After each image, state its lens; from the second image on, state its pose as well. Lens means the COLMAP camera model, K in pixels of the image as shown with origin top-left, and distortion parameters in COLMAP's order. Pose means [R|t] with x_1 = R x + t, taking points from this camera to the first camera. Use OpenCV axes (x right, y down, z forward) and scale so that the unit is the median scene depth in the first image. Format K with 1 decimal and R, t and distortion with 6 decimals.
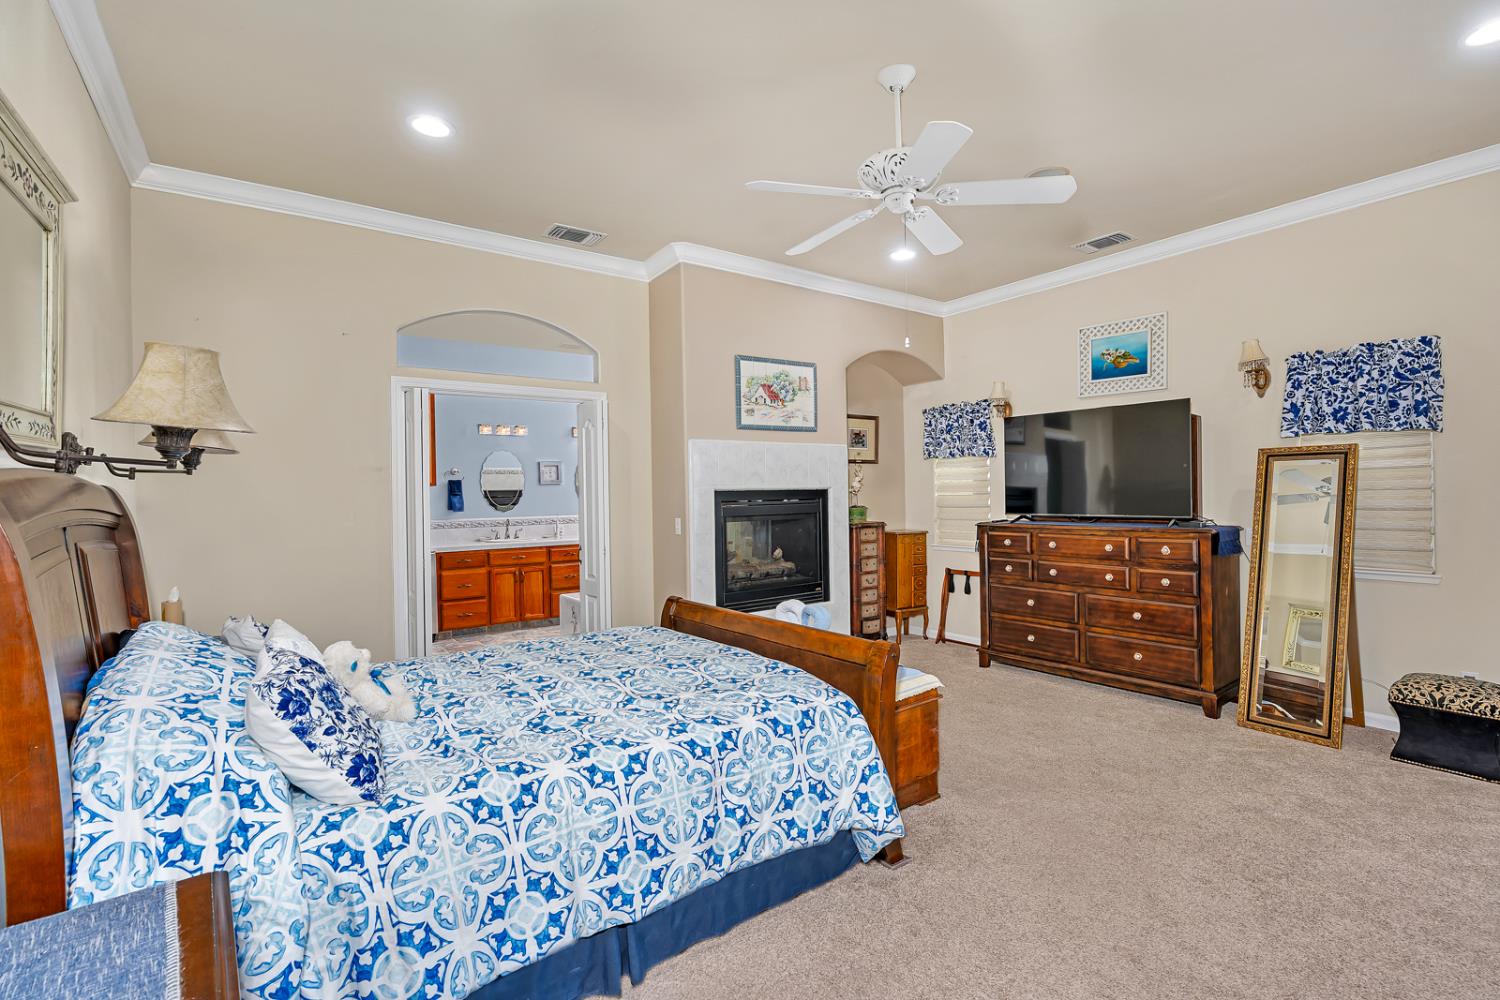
lens RADIAL K [[685.5, 0, 745.3], [0, 685.5, 498.0], [0, 0, 1]] dist [-0.000657, 0.001509]
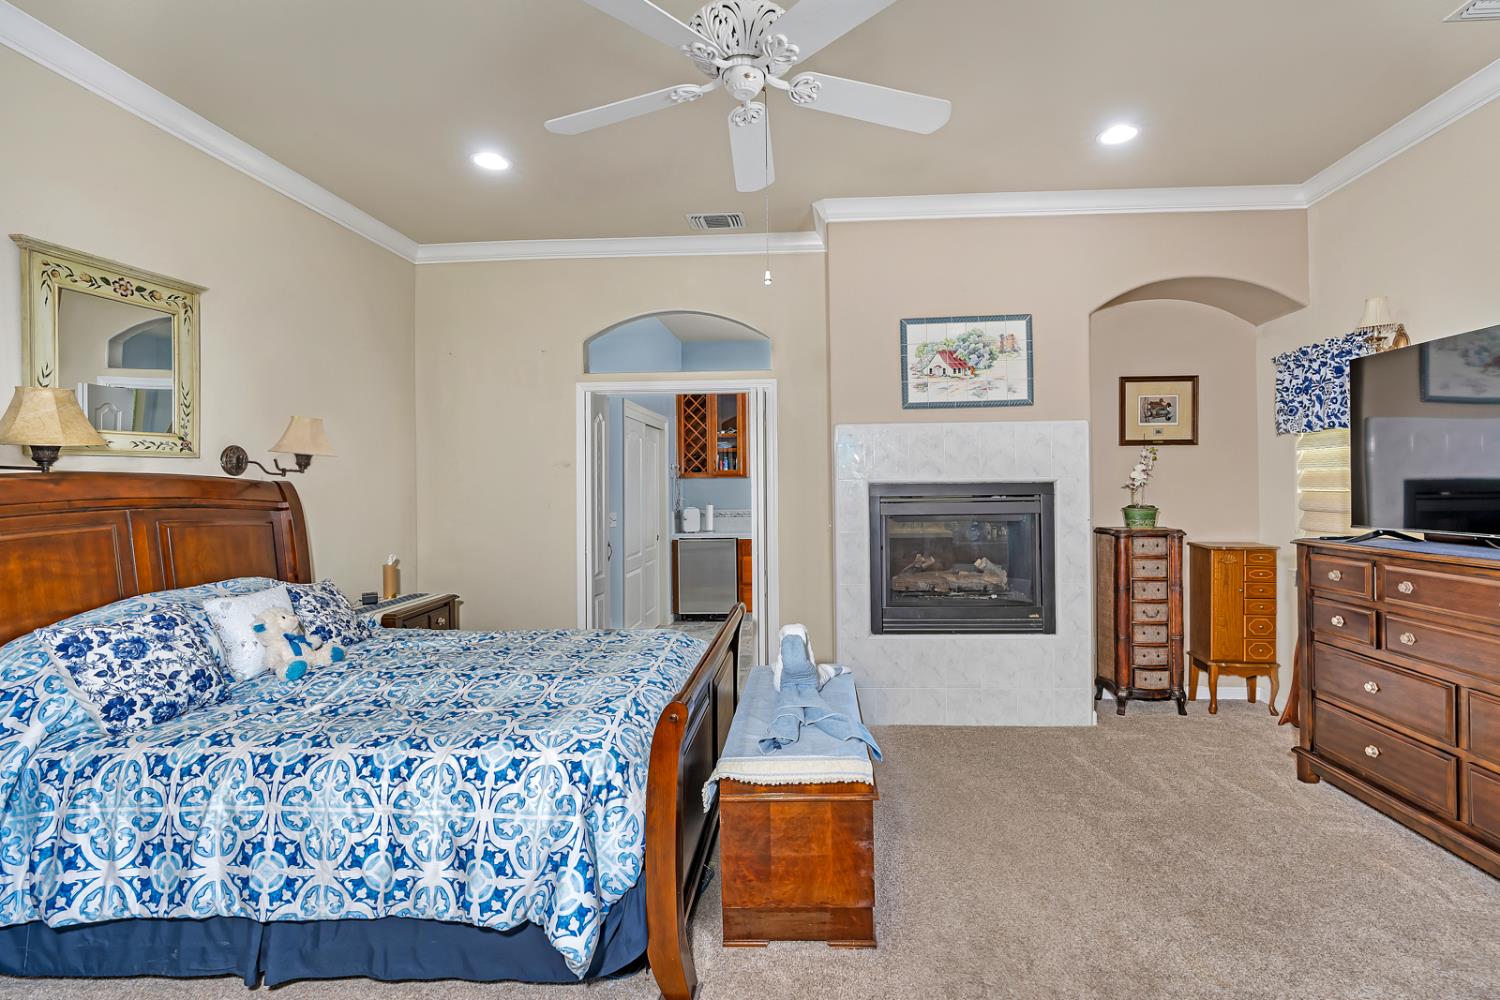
lens RADIAL K [[685.5, 0, 752.7], [0, 685.5, 490.3], [0, 0, 1]] dist [-0.000657, 0.001509]
pose [[0.774710, 0.011649, -0.632209, 0.368791], [-0.008022, 0.999931, 0.008595, -0.008632], [0.632266, -0.001587, 0.774750, 0.246374]]
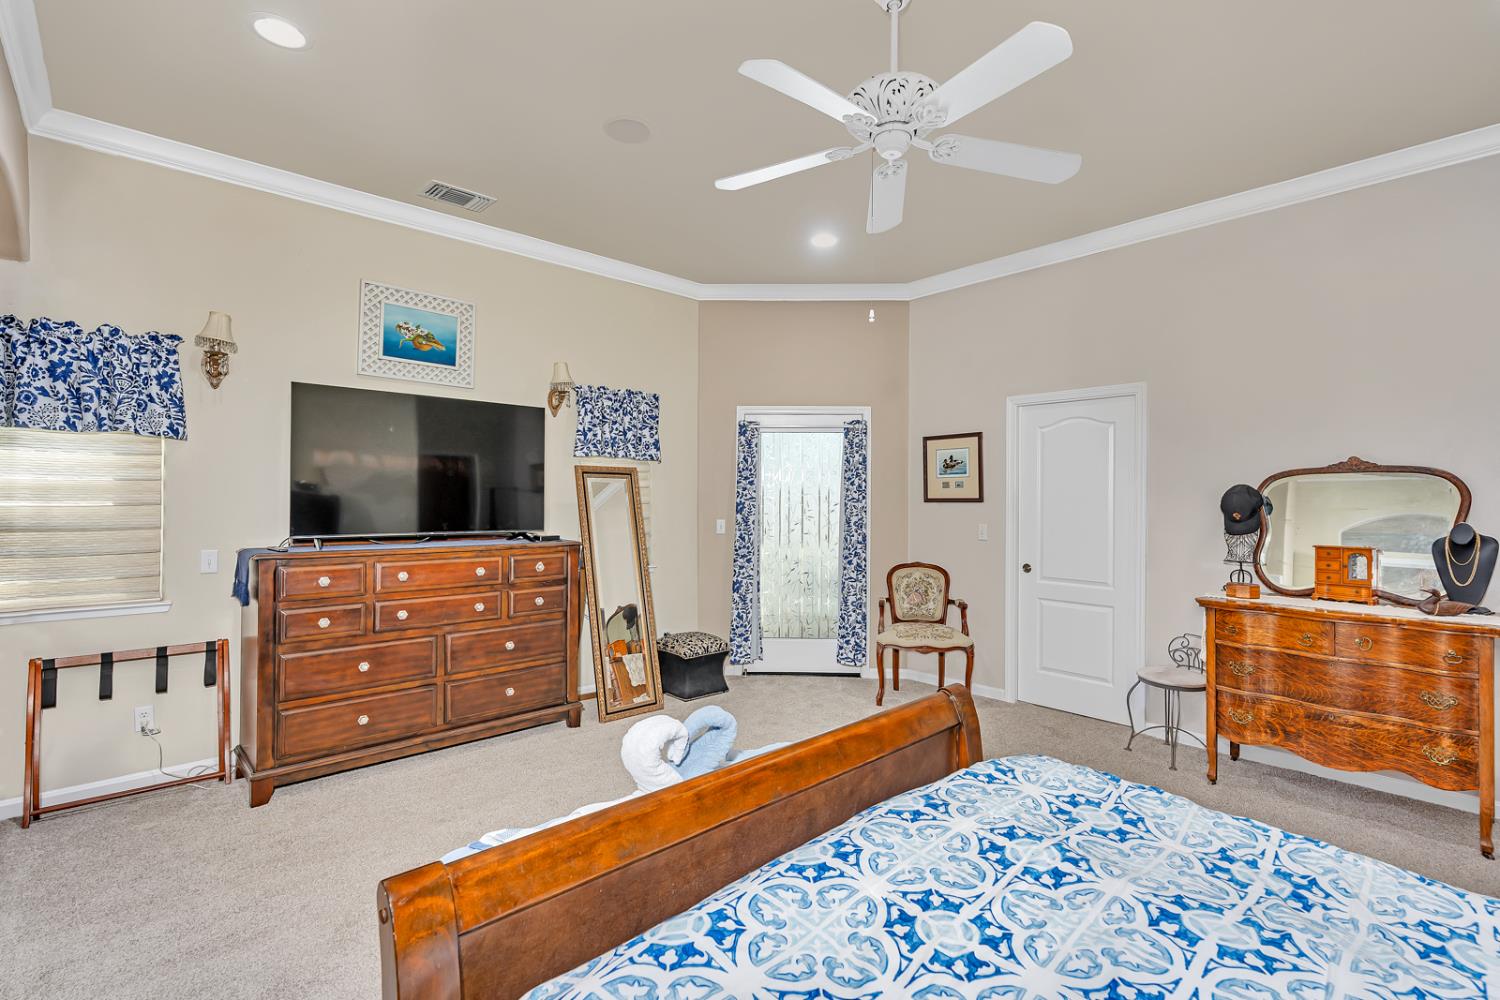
lens RADIAL K [[685.5, 0, 748.2], [0, 685.5, 499.9], [0, 0, 1]] dist [-0.000657, 0.001509]
pose [[-0.111580, 0.018222, 0.993588, -0.291953], [0.005223, 0.999829, -0.017750, 0.002998], [-0.993742, 0.003209, -0.111656, 0.694825]]
